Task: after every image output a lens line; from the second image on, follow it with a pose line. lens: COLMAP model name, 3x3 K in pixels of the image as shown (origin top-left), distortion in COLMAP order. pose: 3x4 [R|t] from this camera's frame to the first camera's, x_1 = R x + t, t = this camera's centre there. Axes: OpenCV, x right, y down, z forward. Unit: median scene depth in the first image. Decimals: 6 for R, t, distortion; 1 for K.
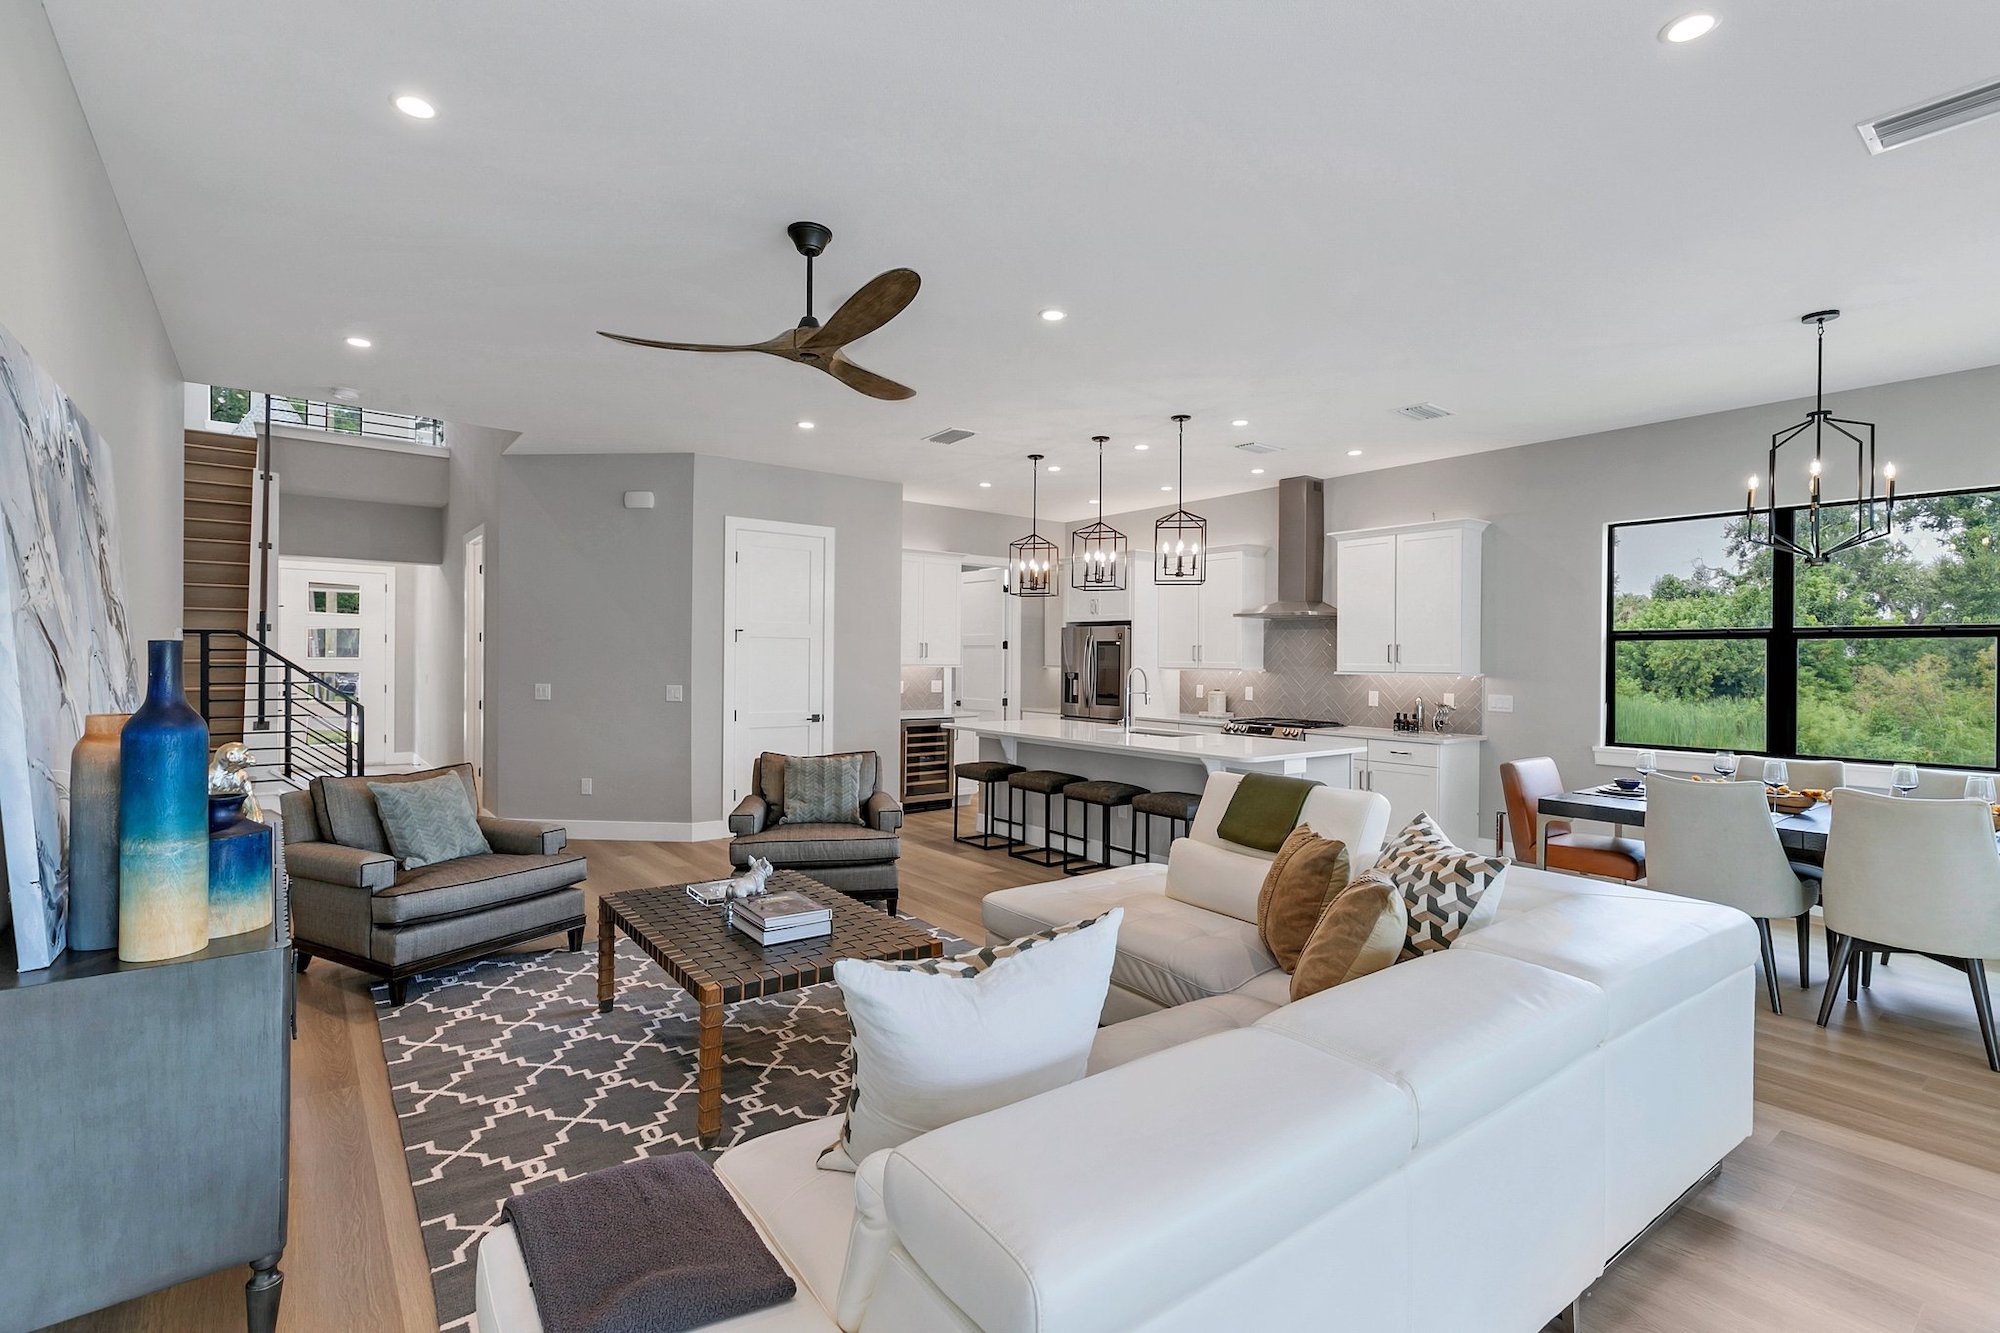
lens RADIAL K [[921.1, 0, 1019.6], [0, 921.1, 654.4], [0, 0, 1]] dist [0.011503, -0.002018]
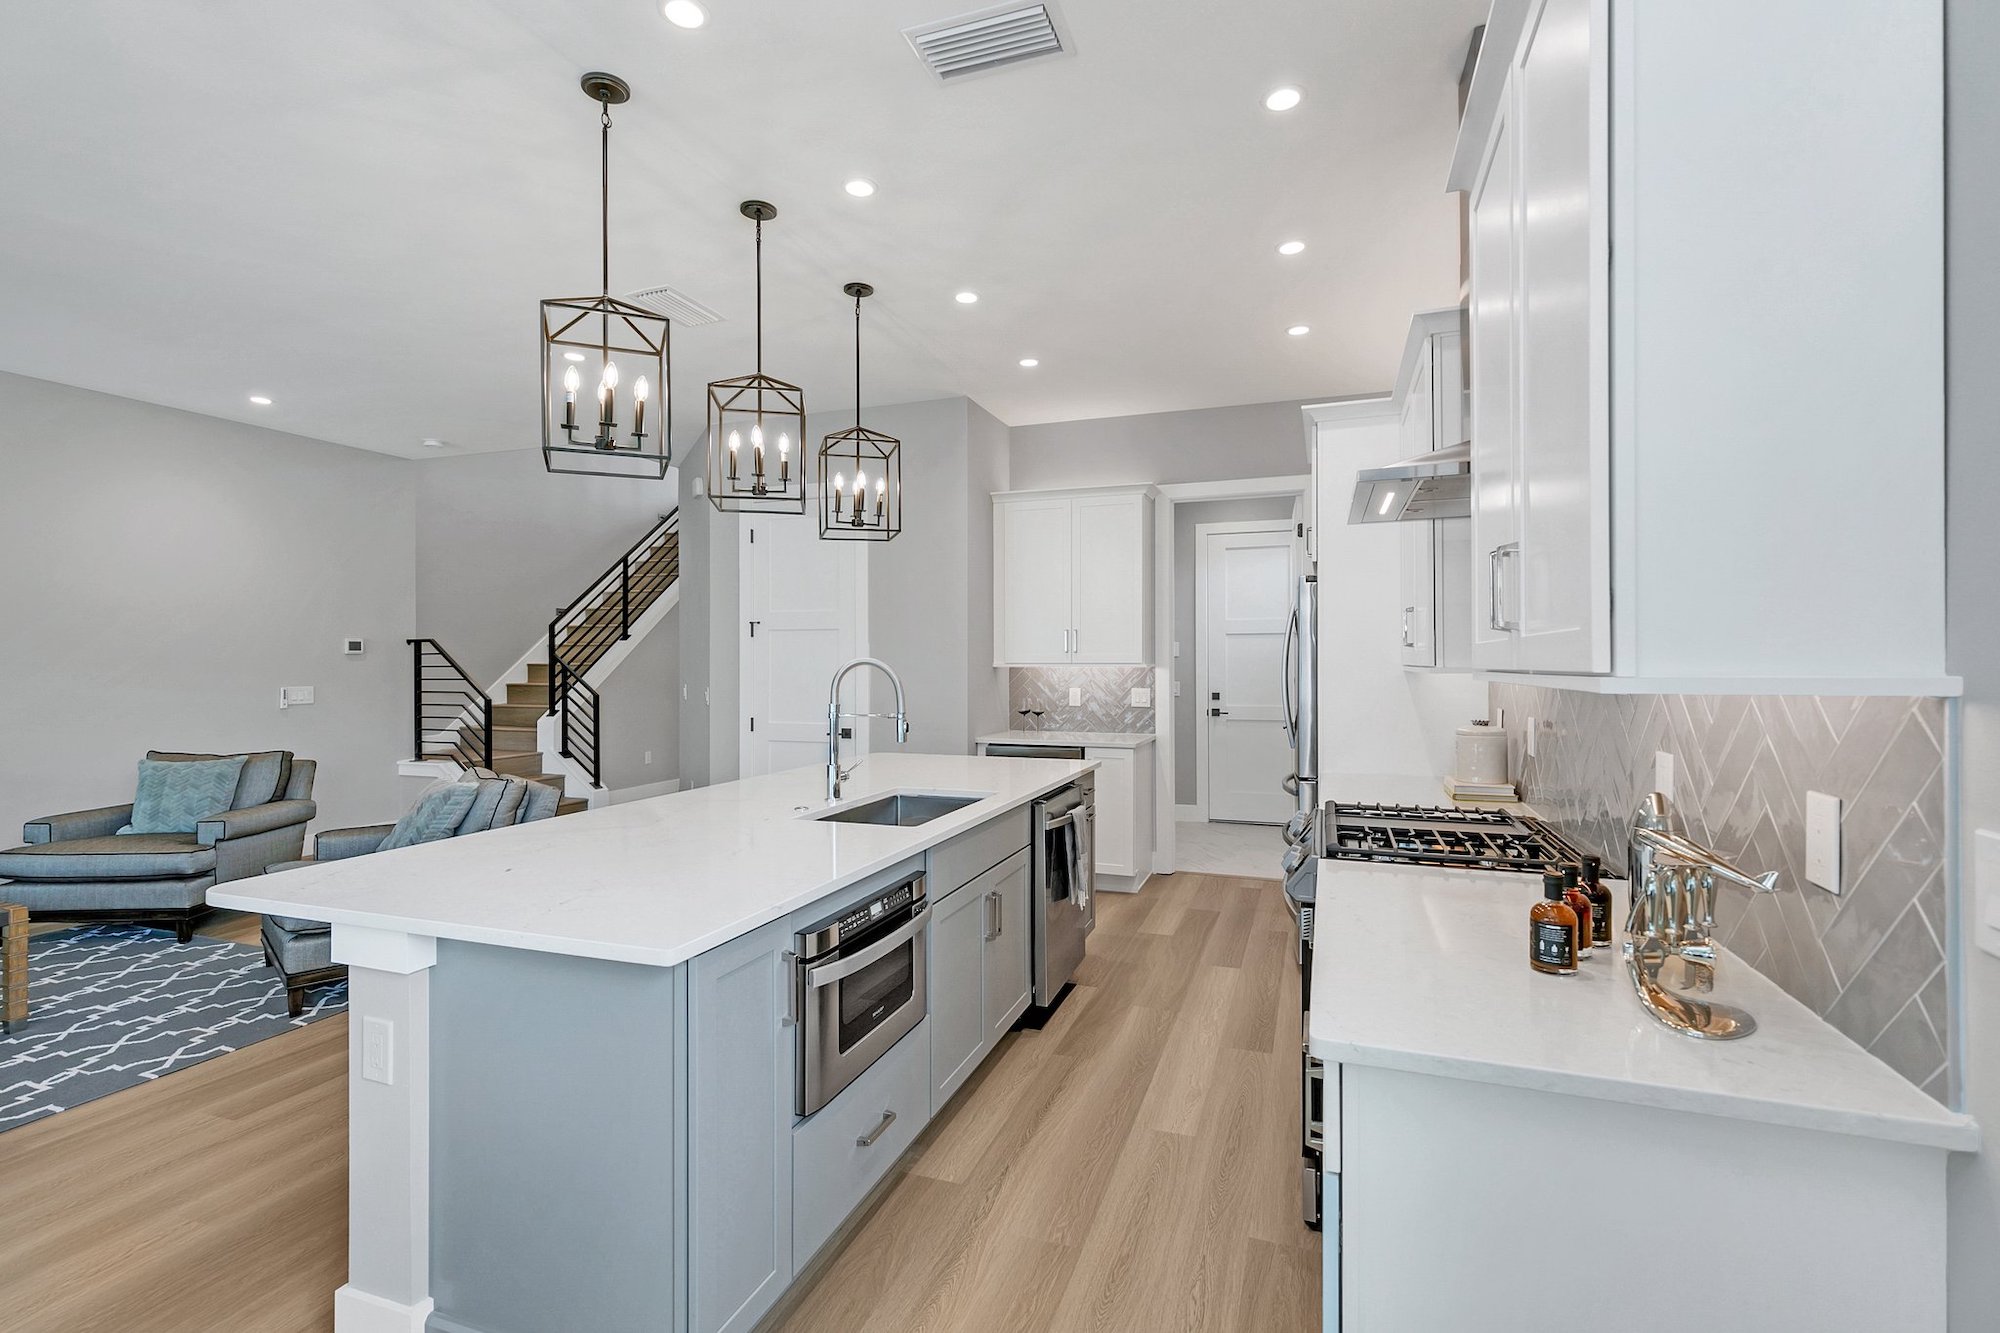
lens RADIAL K [[921.1, 0, 985.7], [0, 921.1, 654.6], [0, 0, 1]] dist [0.011503, -0.002018]
pose [[0.511179, -0.017028, -0.859305, 0.538792], [0.011788, 0.999849, -0.012801, 0.016376], [0.859393, -0.003586, 0.511303, 0.777409]]
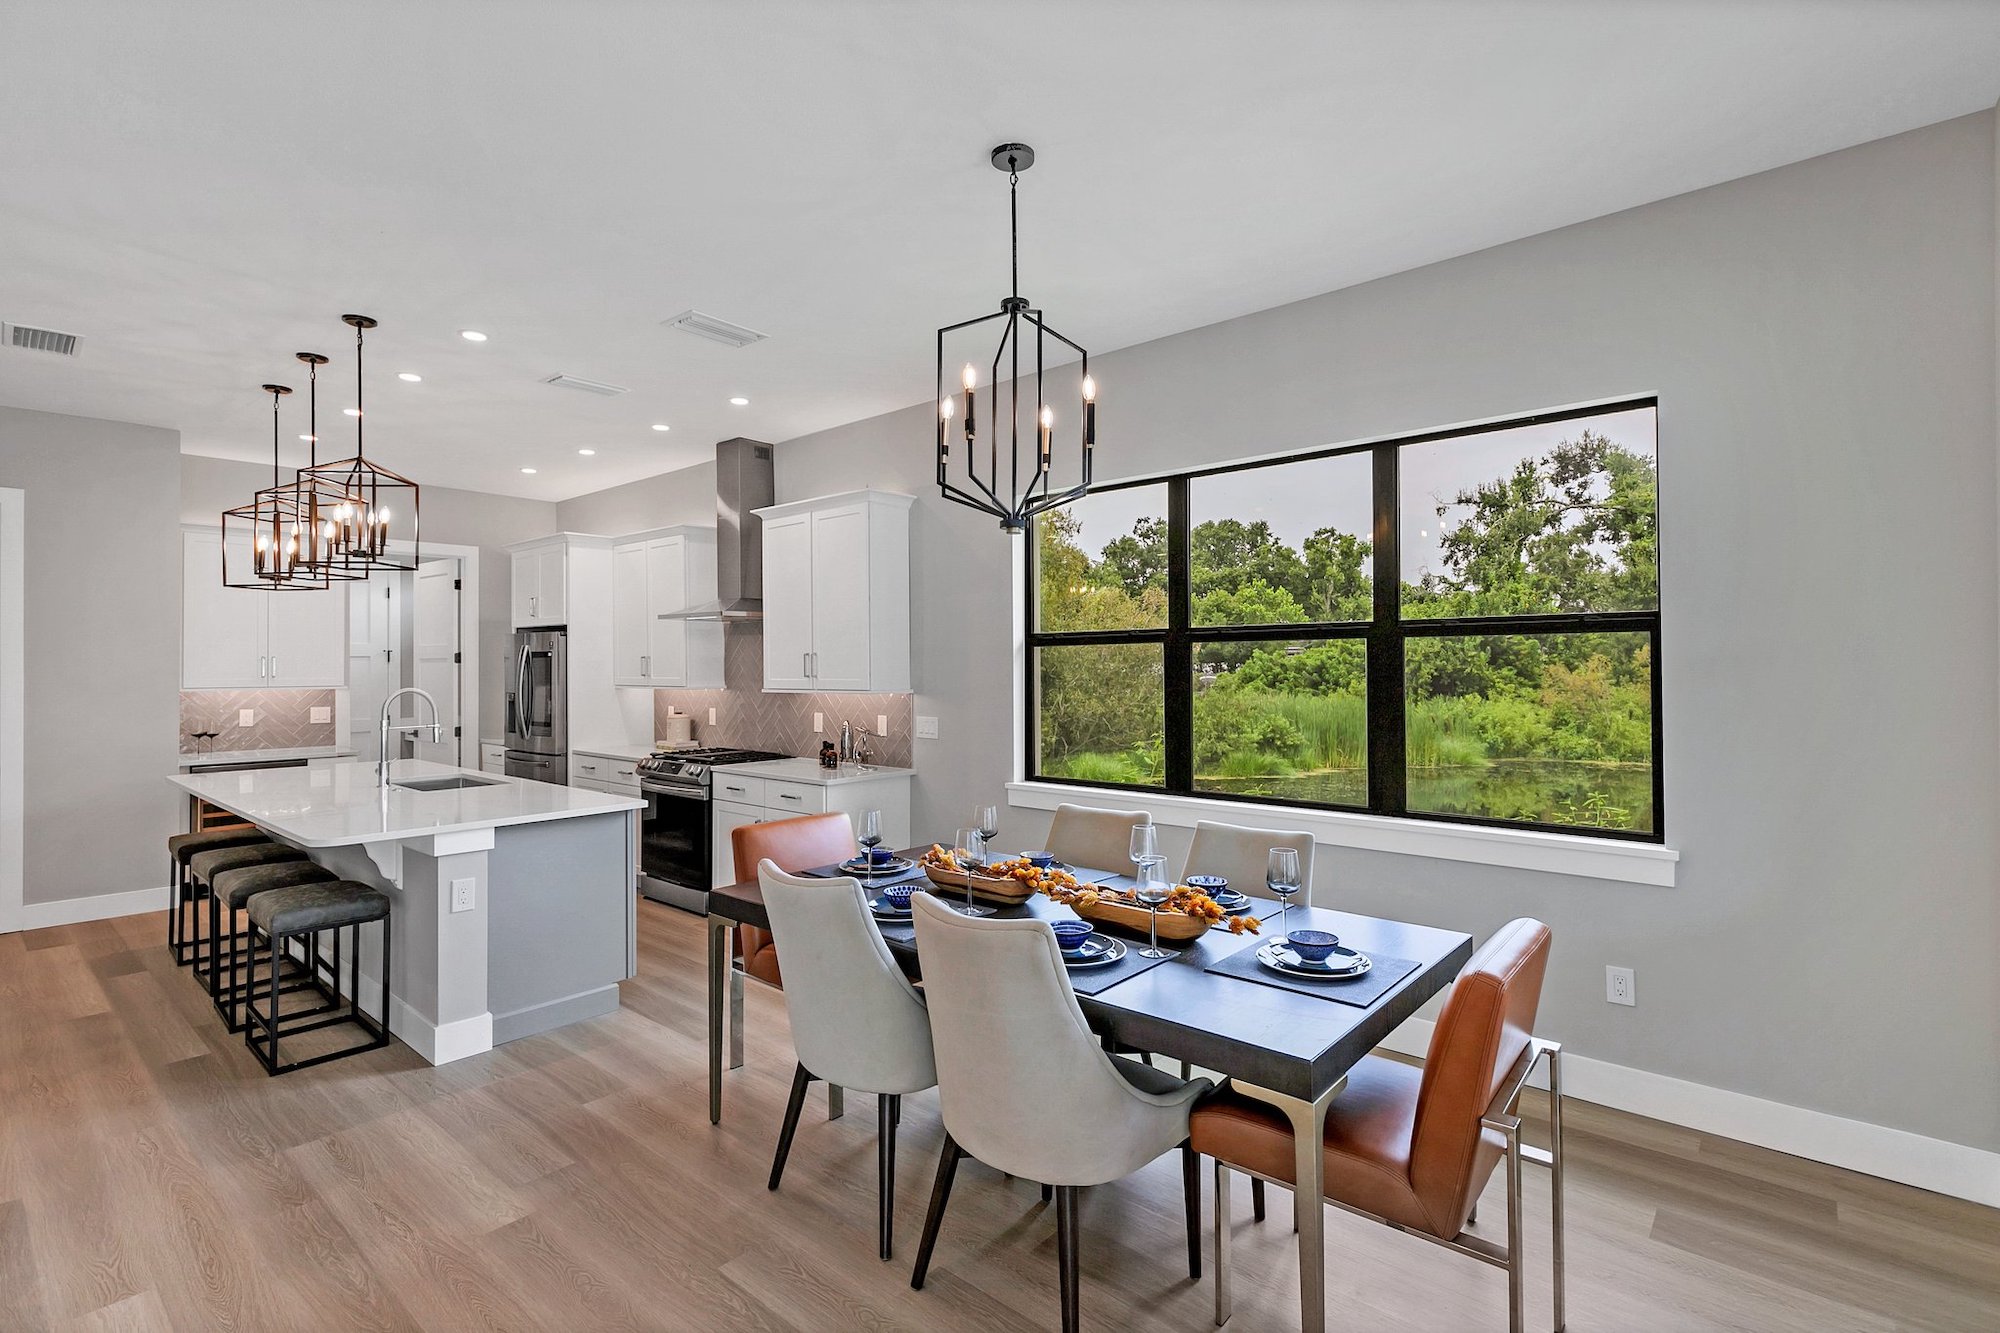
lens RADIAL K [[921.1, 0, 999.5], [0, 921.1, 661.0], [0, 0, 1]] dist [0.011503, -0.002018]
pose [[0.983303, -0.012979, 0.181513, 0.421905], [0.012965, 0.999915, 0.001262, -0.003674], [-0.181514, 0.001112, 0.983388, 0.214725]]
